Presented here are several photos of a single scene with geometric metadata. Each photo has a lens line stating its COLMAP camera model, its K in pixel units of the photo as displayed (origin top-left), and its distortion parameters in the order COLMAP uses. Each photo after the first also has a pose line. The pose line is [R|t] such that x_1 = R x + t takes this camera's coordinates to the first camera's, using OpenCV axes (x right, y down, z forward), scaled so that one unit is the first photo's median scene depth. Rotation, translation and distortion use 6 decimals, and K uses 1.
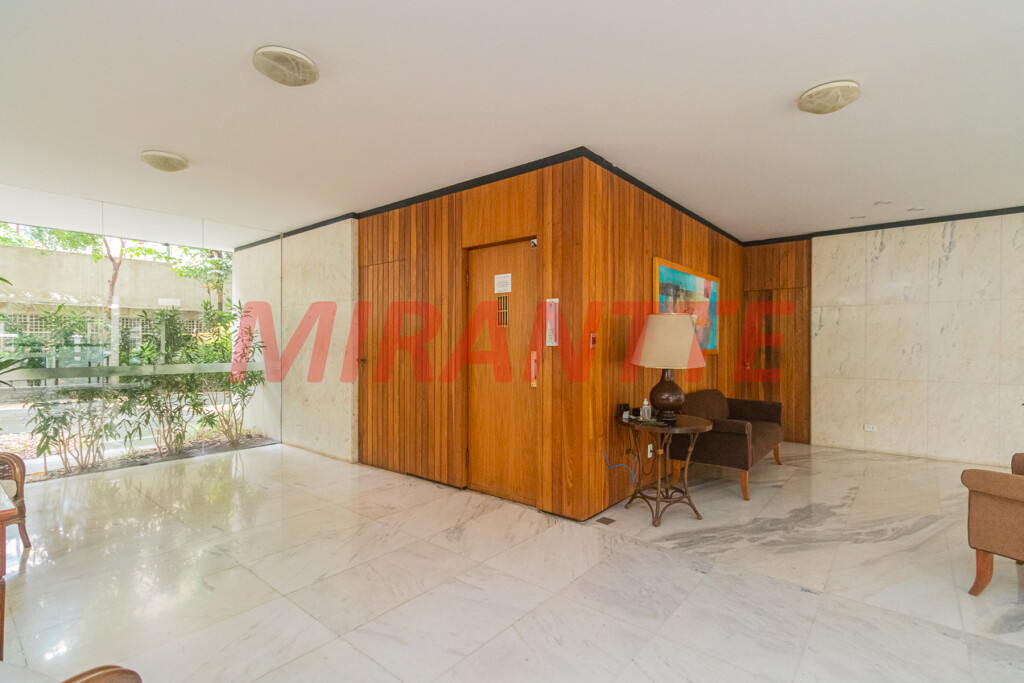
lens RADIAL K [[477.4, 0, 528.1], [0, 477.4, 341.5], [0, 0, 1]] dist [-0.000649, -0.000161]
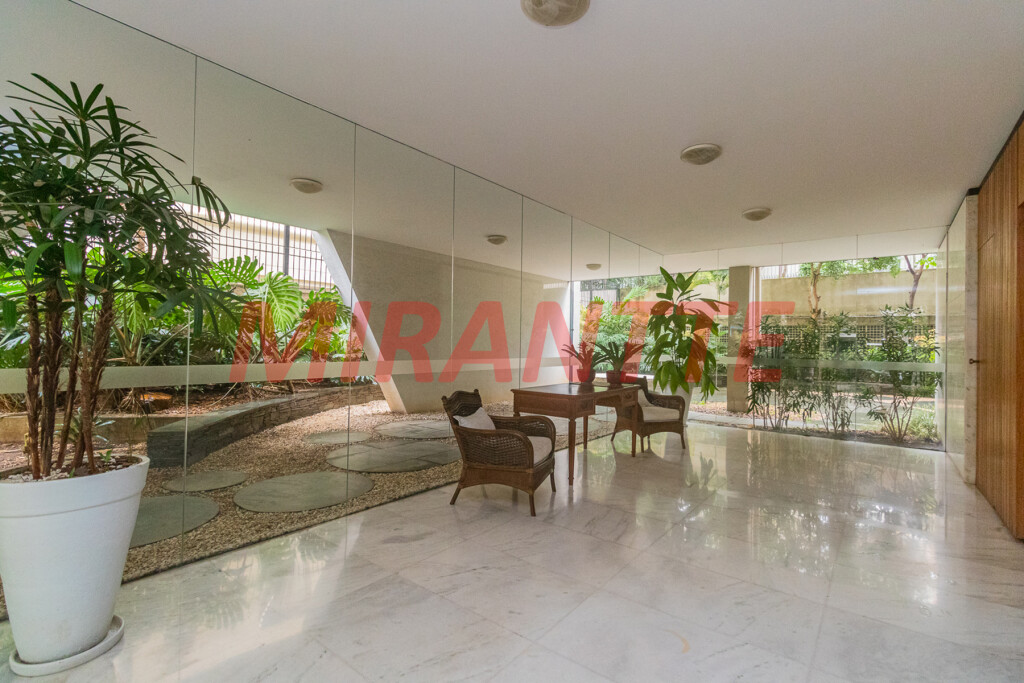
lens RADIAL K [[477.4, 0, 528.1], [0, 477.4, 341.5], [0, 0, 1]] dist [-0.000649, -0.000161]
pose [[0.015748, -0.008391, -0.999841, 0.468786], [-0.011688, 0.999895, -0.008576, 0.019218], [0.999808, 0.011821, 0.015649, 0.199866]]
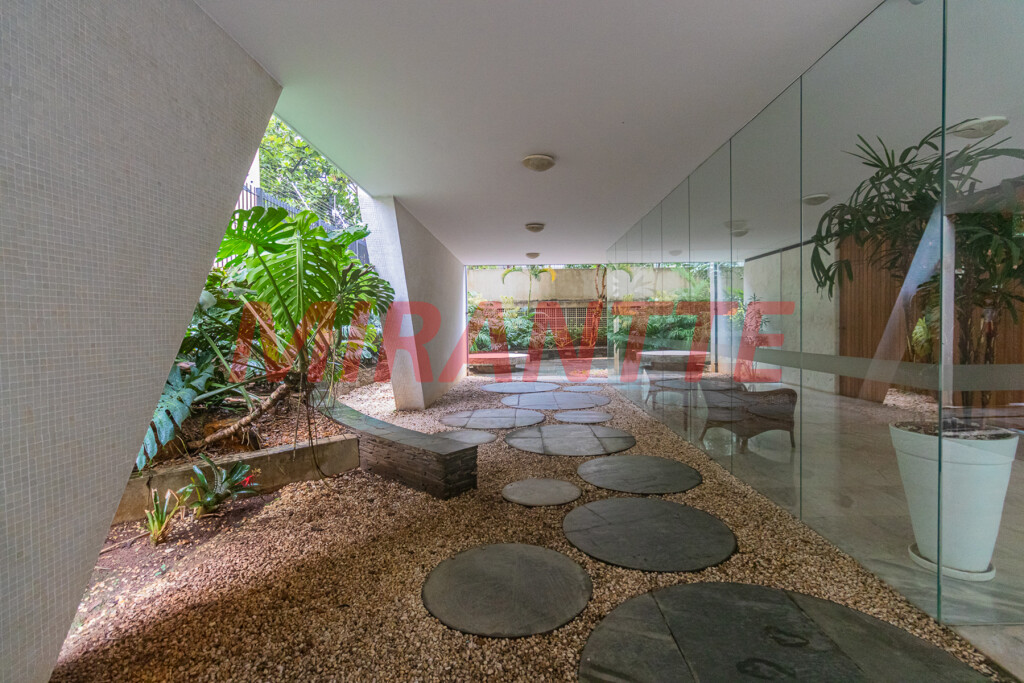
lens RADIAL K [[477.4, 0, 528.1], [0, 477.4, 341.5], [0, 0, 1]] dist [-0.000649, -0.000161]
pose [[0.640332, 0.014795, -0.767956, 0.179885], [0.020044, 0.999152, 0.035962, 0.005737], [0.767837, -0.038420, 0.639493, -0.742164]]
